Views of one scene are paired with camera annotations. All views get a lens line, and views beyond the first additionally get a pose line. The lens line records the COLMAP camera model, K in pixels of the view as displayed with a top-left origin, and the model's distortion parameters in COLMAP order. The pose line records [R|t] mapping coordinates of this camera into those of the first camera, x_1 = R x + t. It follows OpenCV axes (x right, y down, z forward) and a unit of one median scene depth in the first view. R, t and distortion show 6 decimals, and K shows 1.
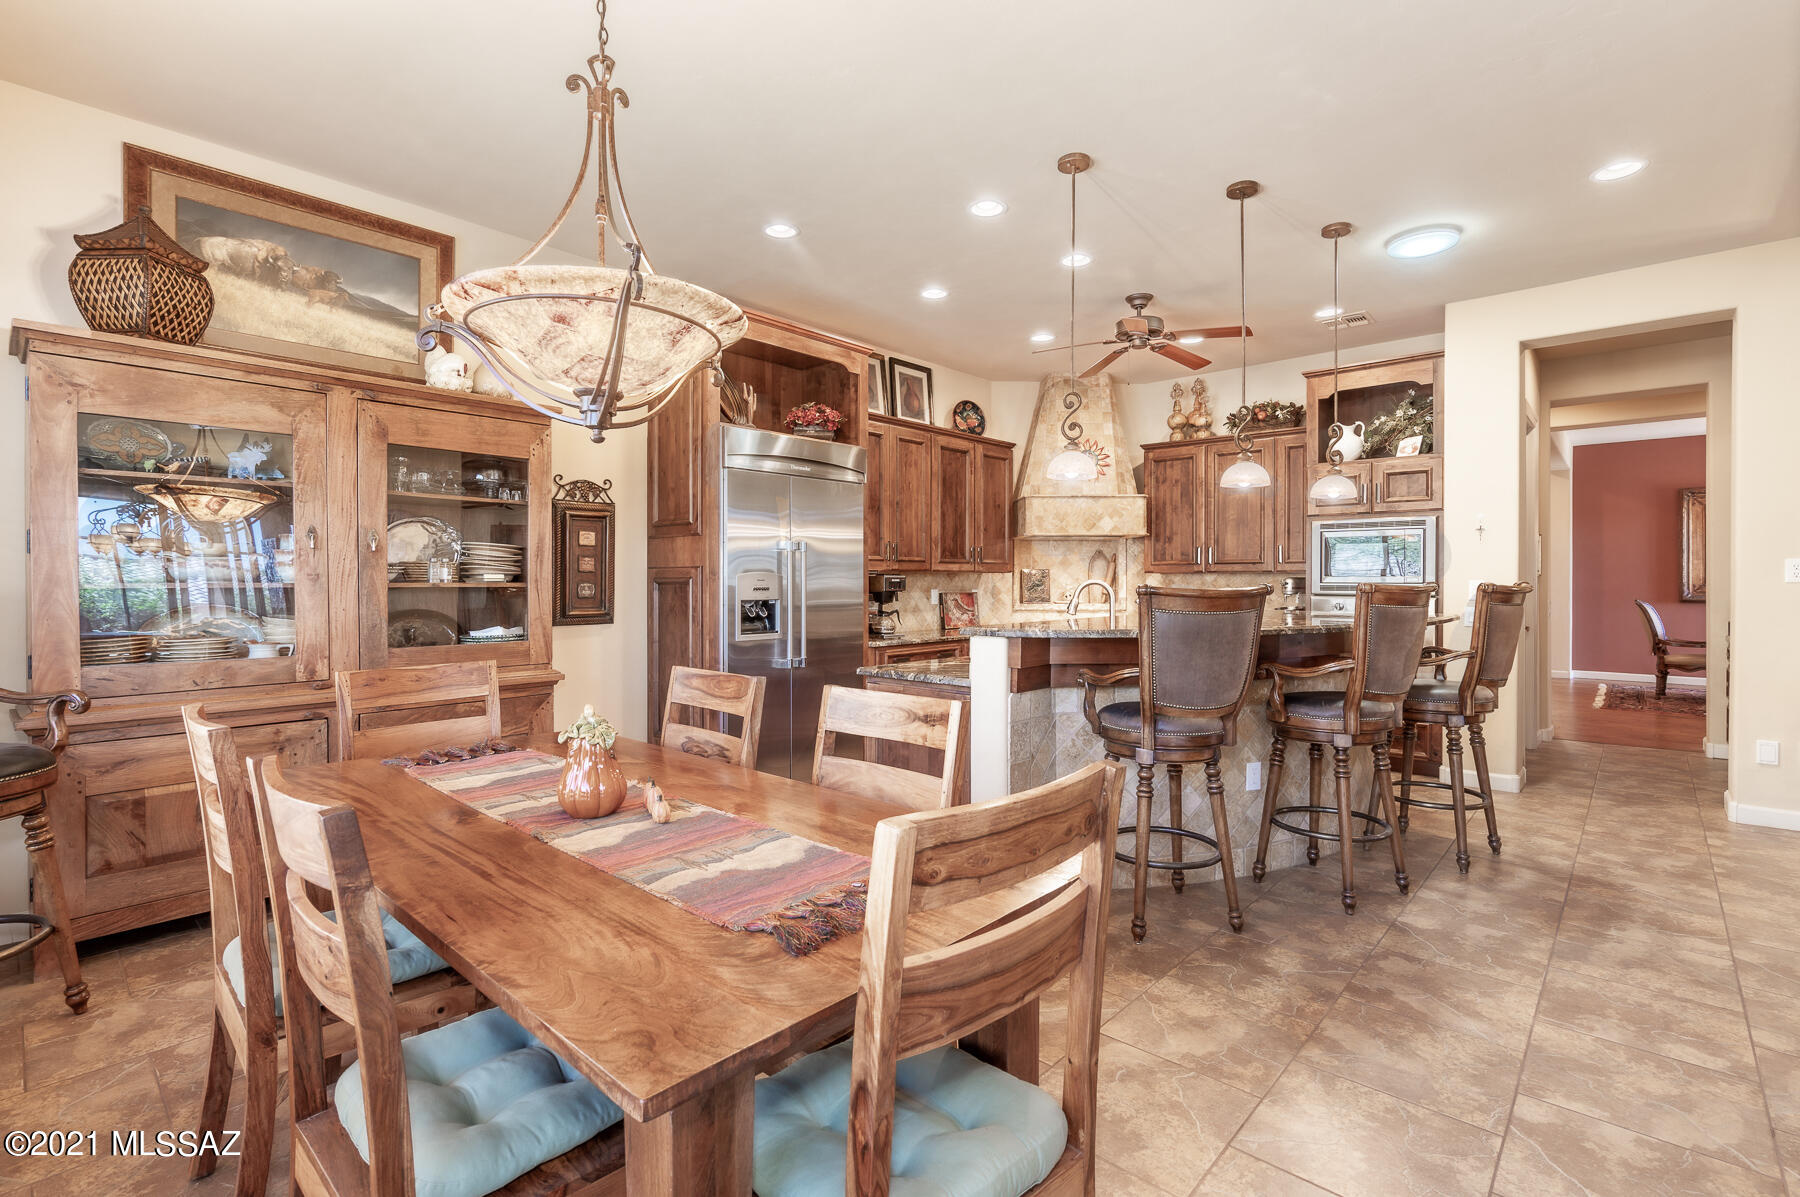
lens RADIAL K [[825.8, 0, 900.1], [0, 825.8, 591.3], [0, 0, 1]] dist [-0.006984, 0.001976]
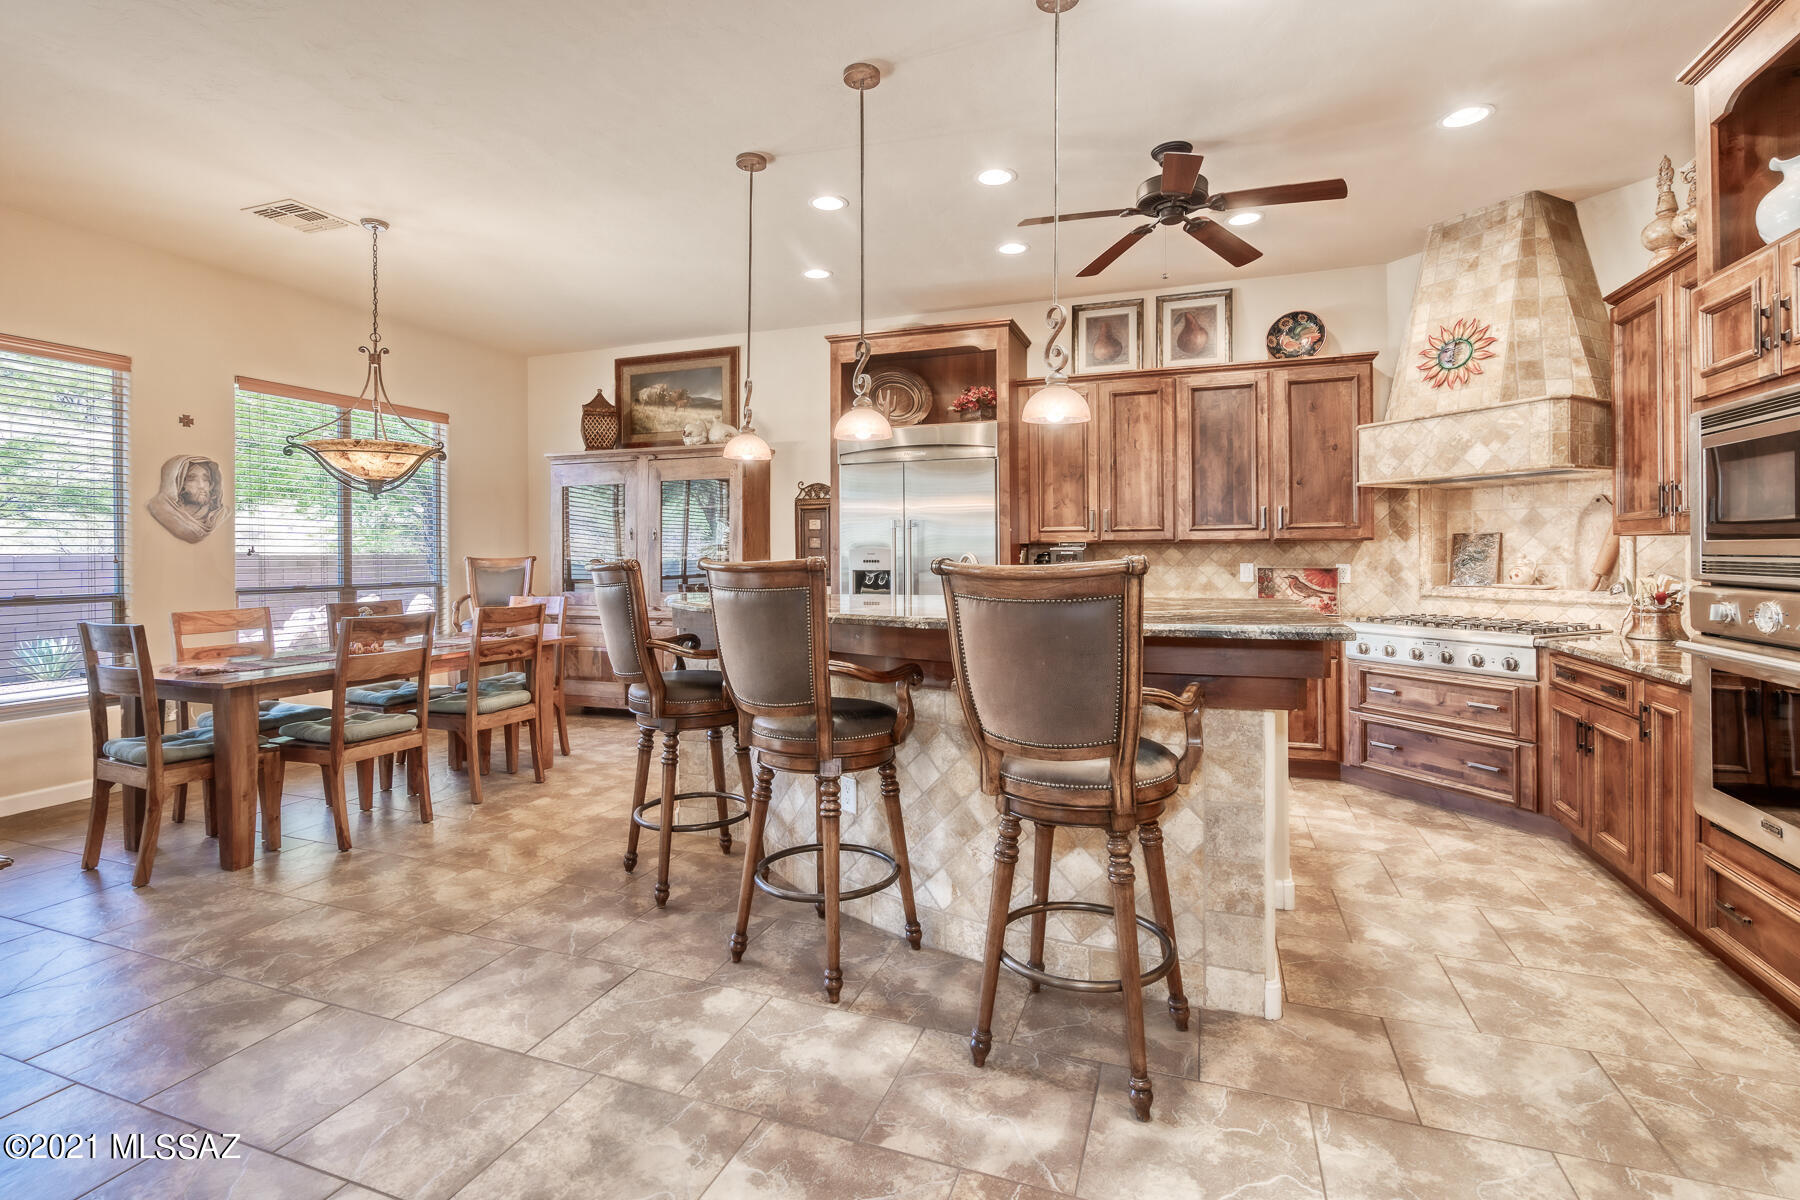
lens RADIAL K [[825.8, 0, 909.9], [0, 825.8, 557.1], [0, 0, 1]] dist [-0.006984, 0.001976]
pose [[0.385575, 0.000953, -0.922676, 1.211933], [-0.007025, 0.999974, -0.001903, -0.008402], [0.922650, 0.007215, 0.385571, 0.743702]]
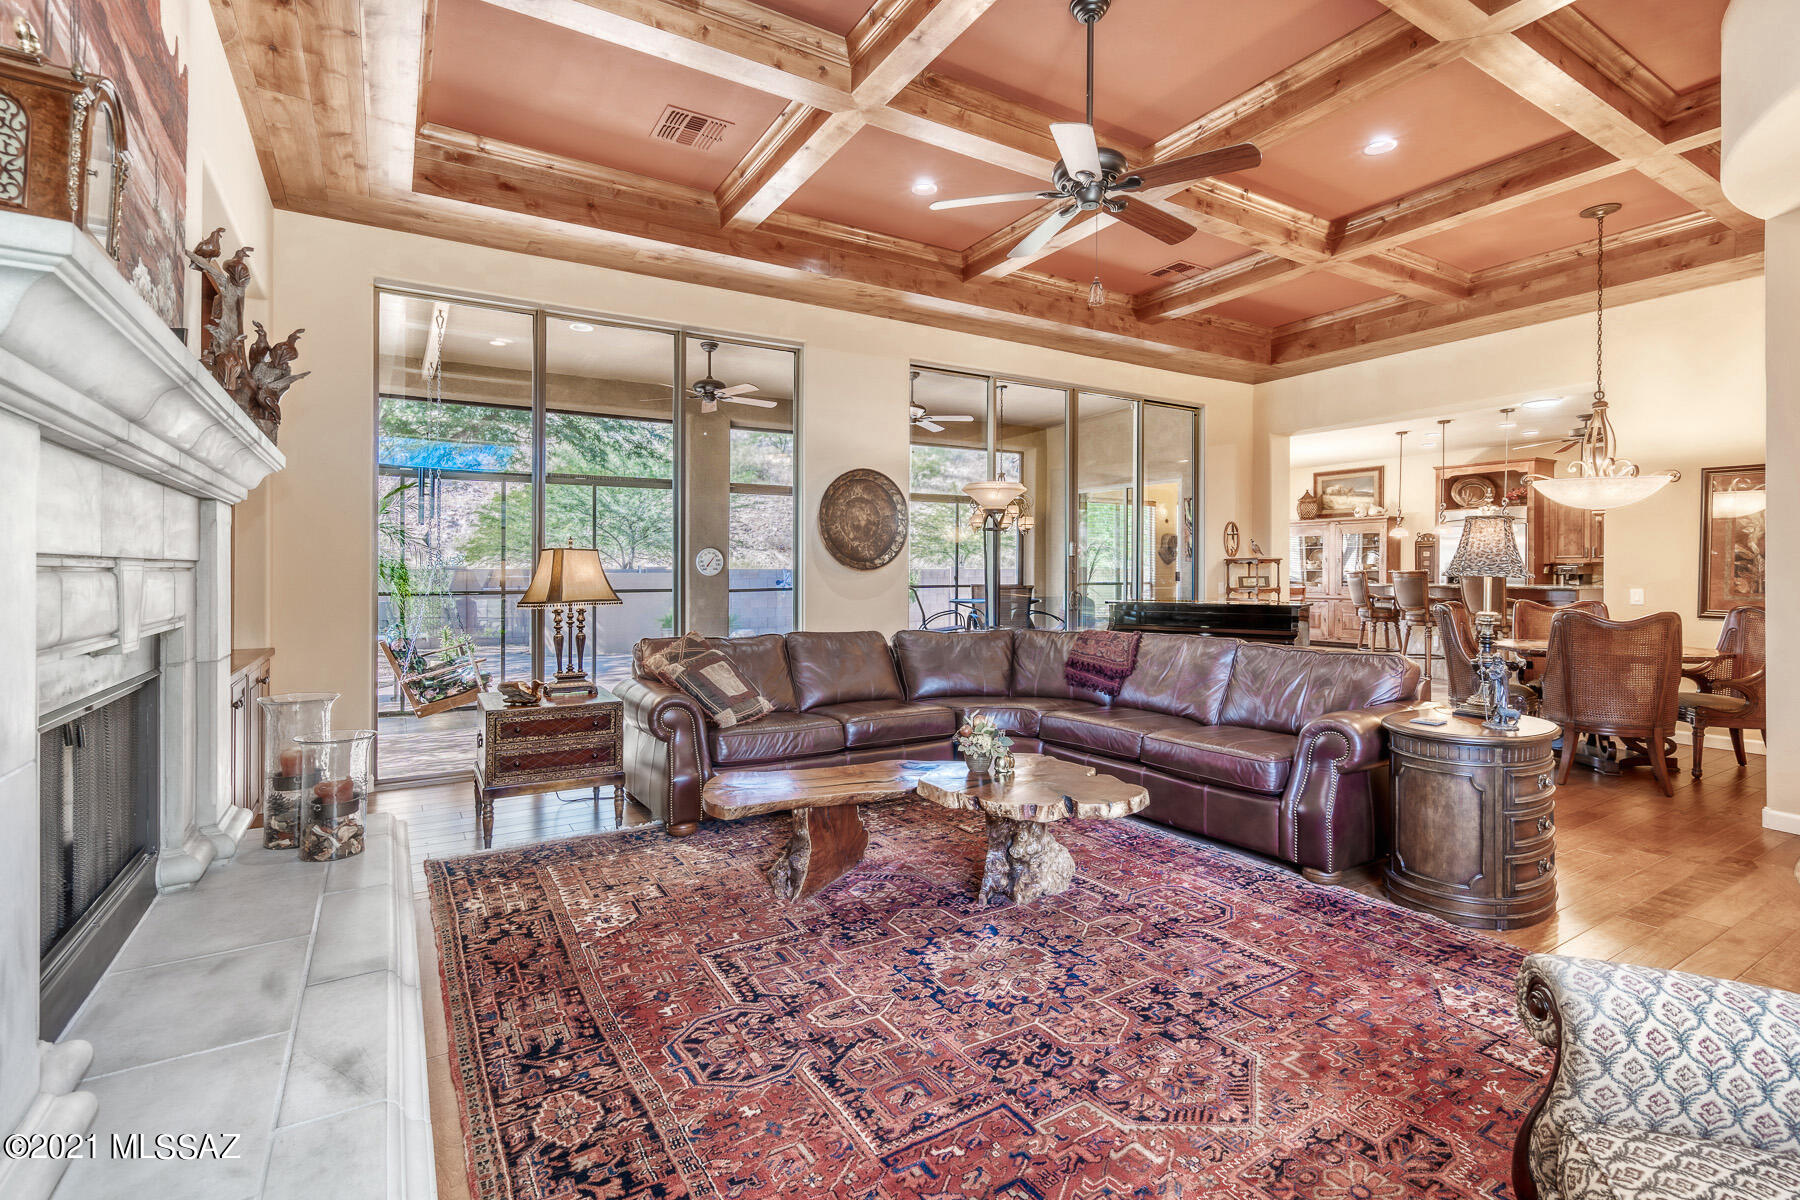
lens RADIAL K [[825.8, 0, 904.1], [0, 825.8, 587.1], [0, 0, 1]] dist [-0.006984, 0.001976]
pose [[-0.284599, 0.021891, -0.958397, 3.472716], [-0.005491, 0.999686, 0.024464, -0.011607], [0.958631, 0.012225, -0.284389, 0.110988]]
